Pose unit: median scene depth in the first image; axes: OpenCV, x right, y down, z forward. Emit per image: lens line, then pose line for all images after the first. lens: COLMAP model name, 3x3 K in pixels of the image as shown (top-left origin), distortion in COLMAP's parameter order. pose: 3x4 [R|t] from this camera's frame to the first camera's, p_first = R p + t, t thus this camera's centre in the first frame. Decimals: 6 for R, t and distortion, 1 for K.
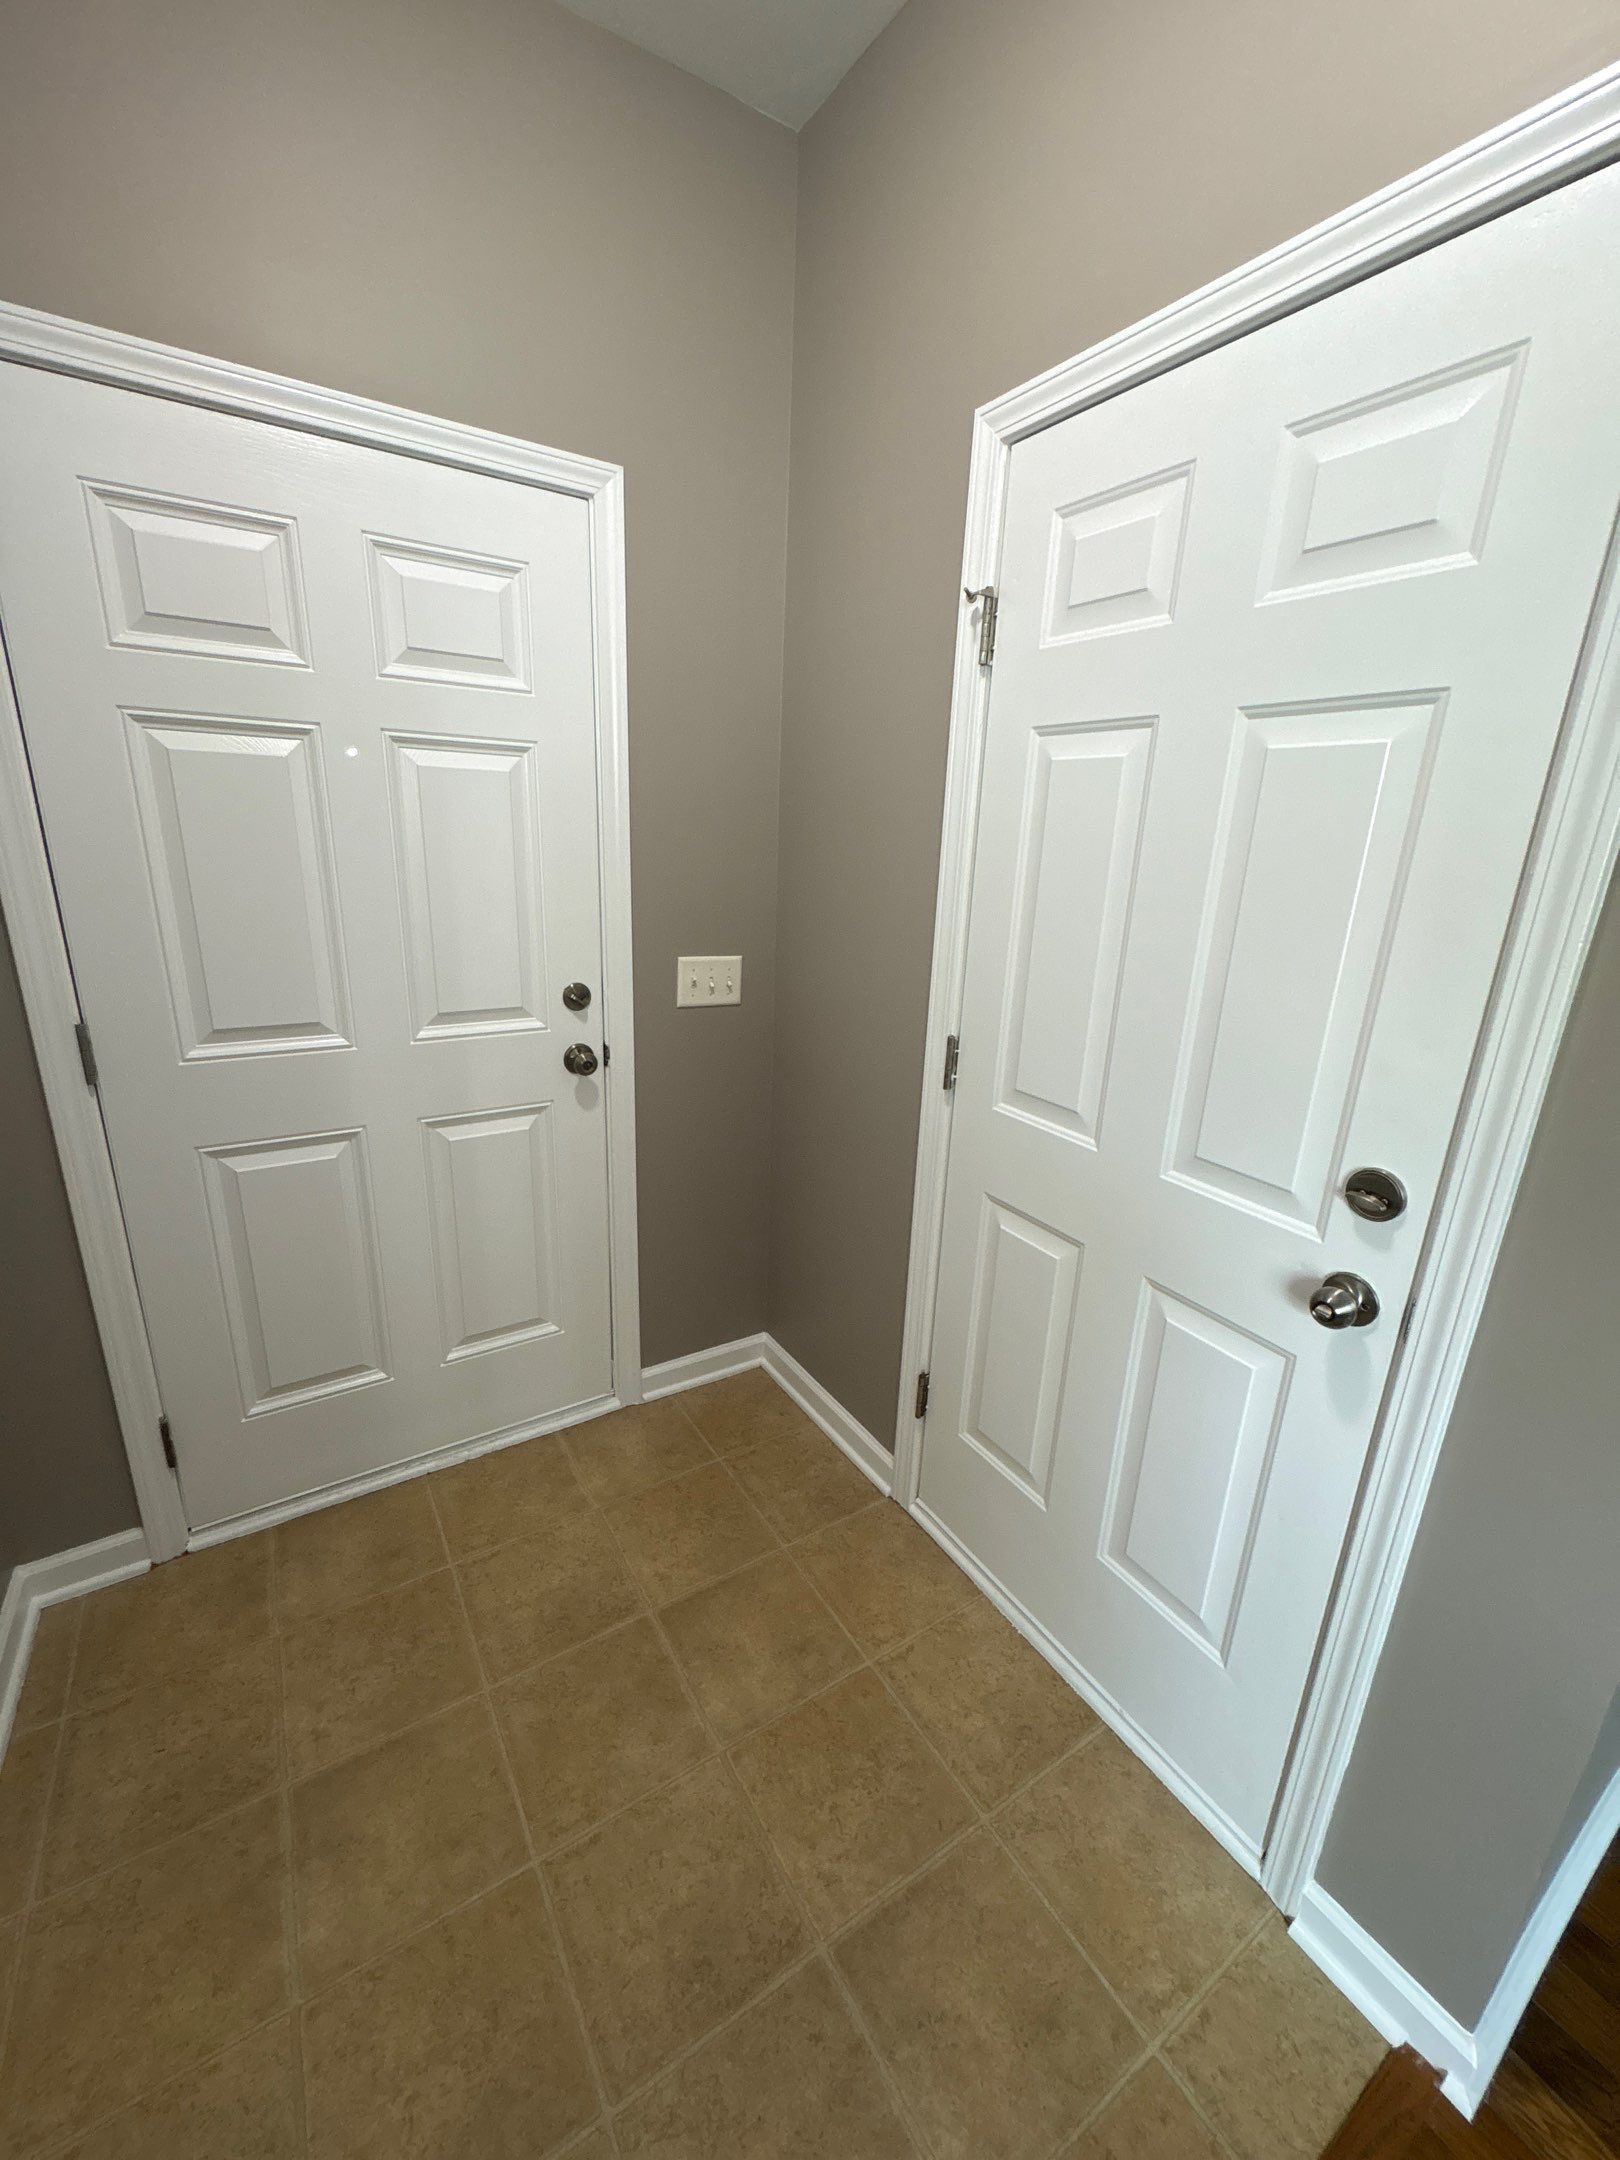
lens RADIAL K [[858.9, 0, 810.0], [0, 858.9, 1080.0], [0, 0, 1]] dist [0.000215, -0.000272]
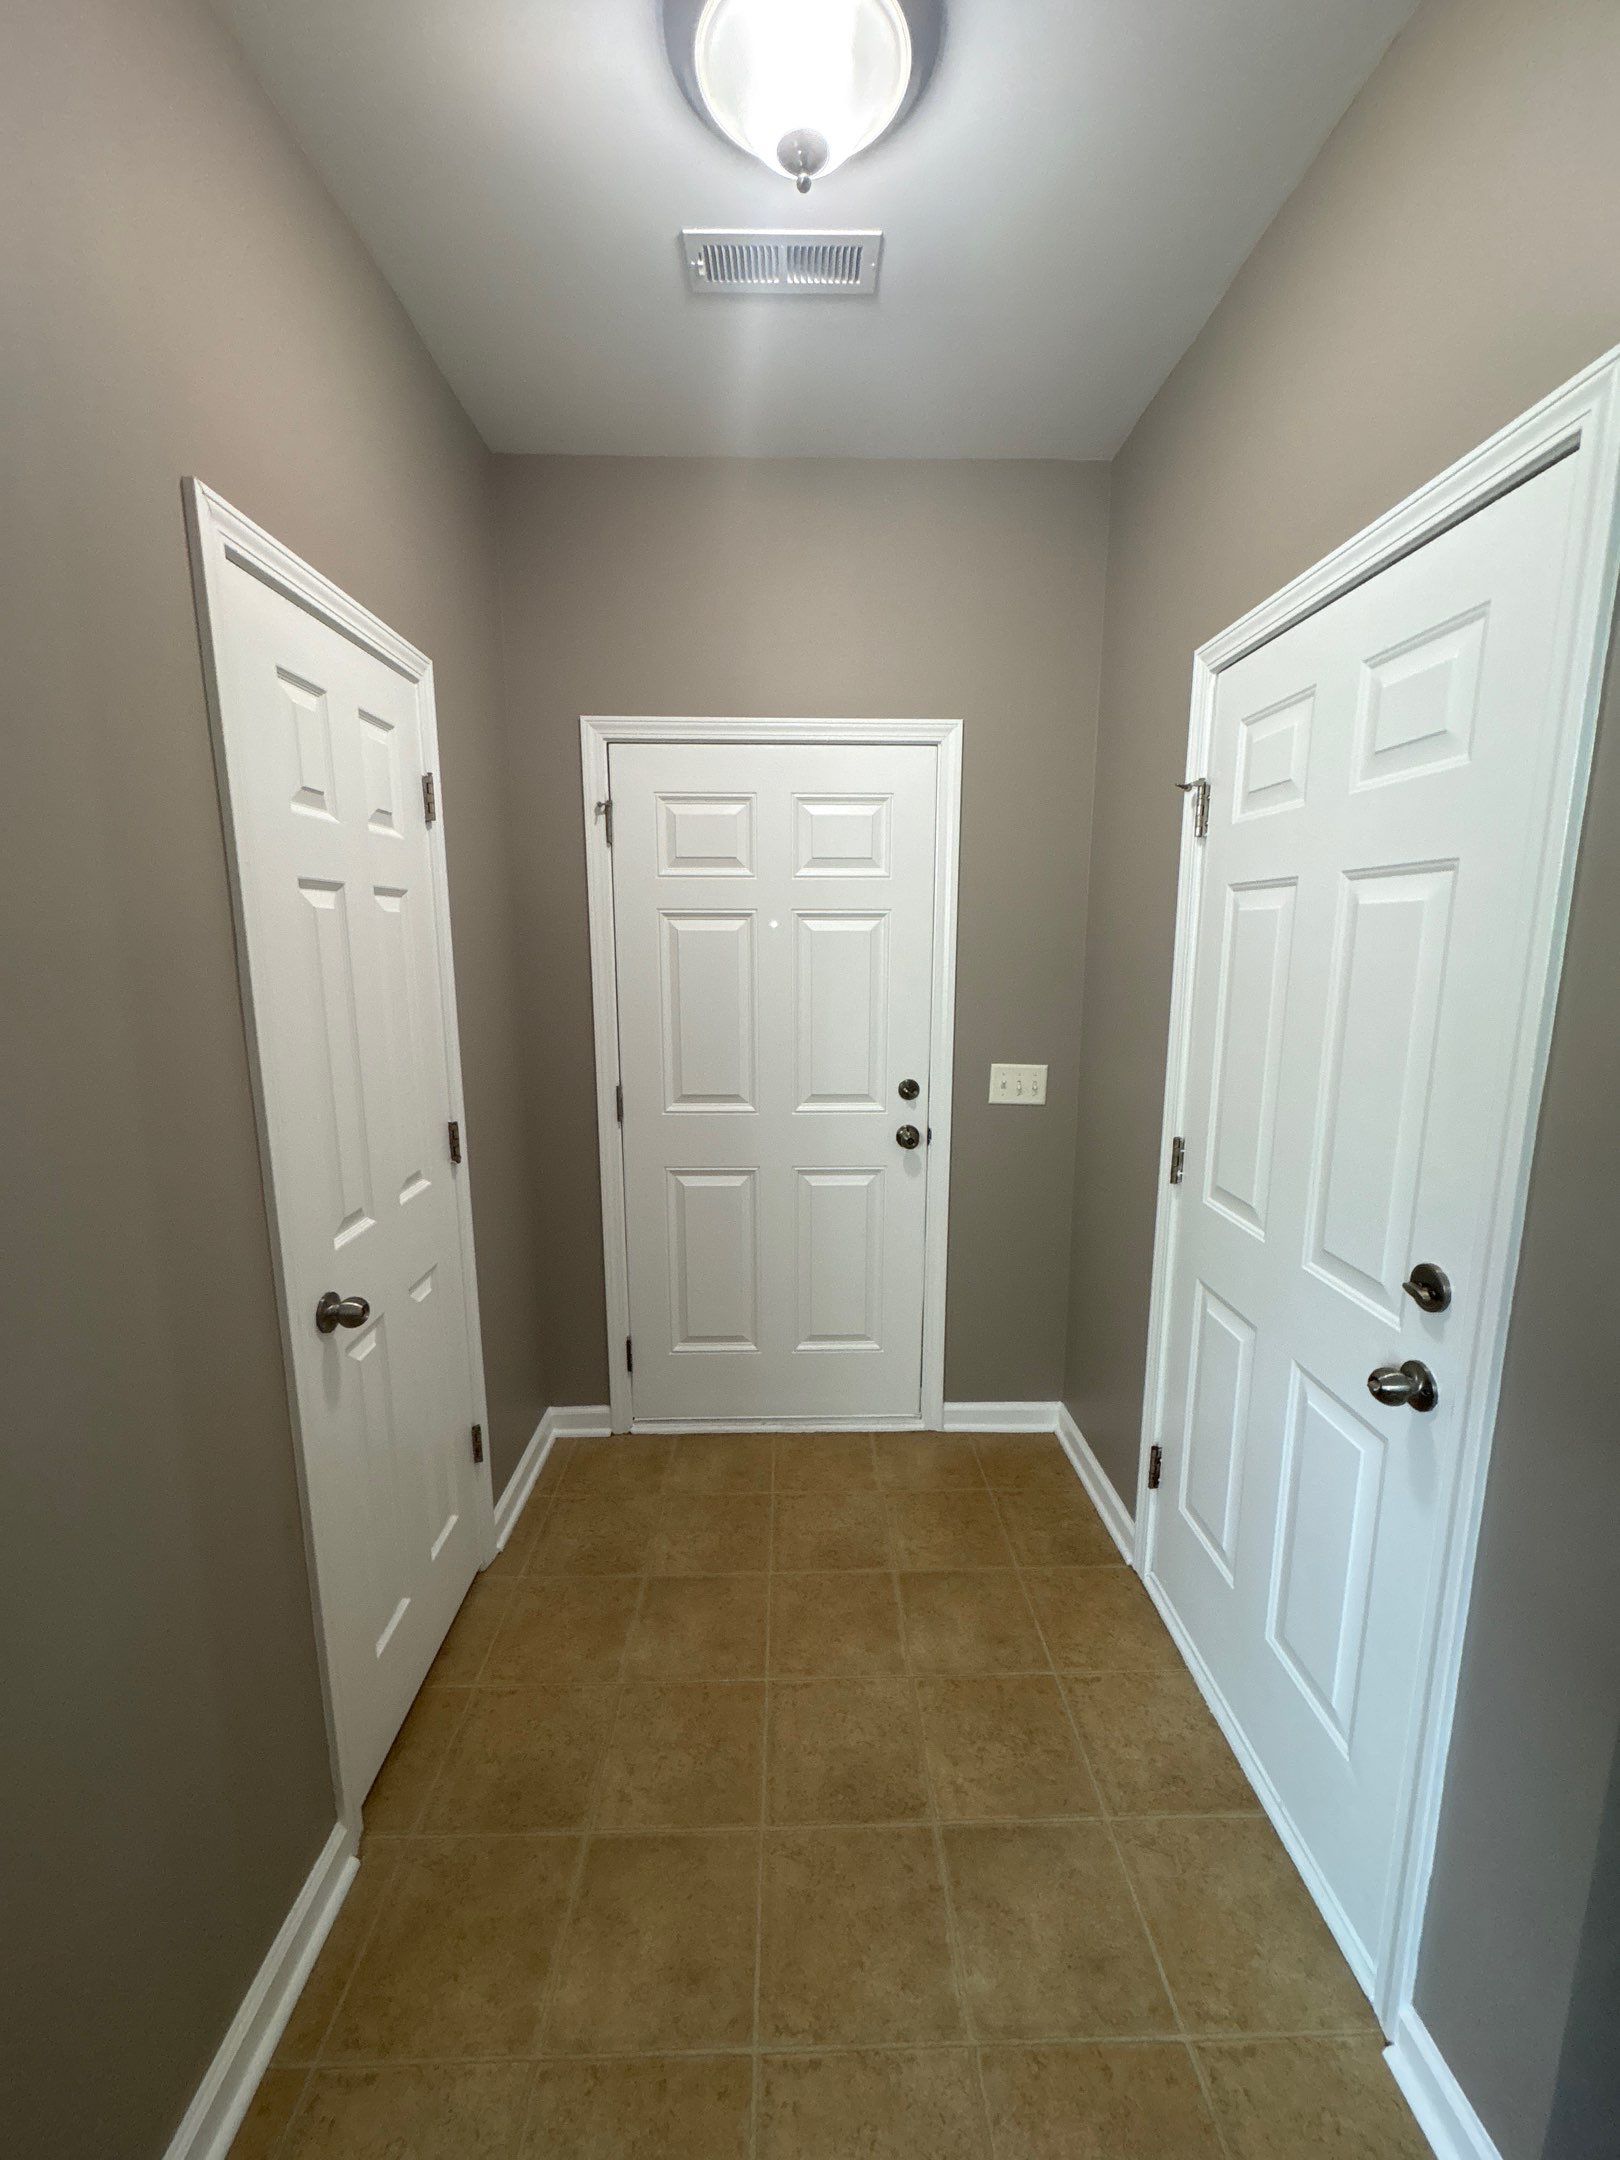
lens RADIAL K [[858.9, 0, 810.0], [0, 858.9, 1080.0], [0, 0, 1]] dist [0.000215, -0.000272]
pose [[0.854476, 0.049144, -0.517161, 0.353094], [-0.116549, 0.988273, -0.098656, 0.046694], [0.506247, 0.144573, 0.850184, -0.264366]]
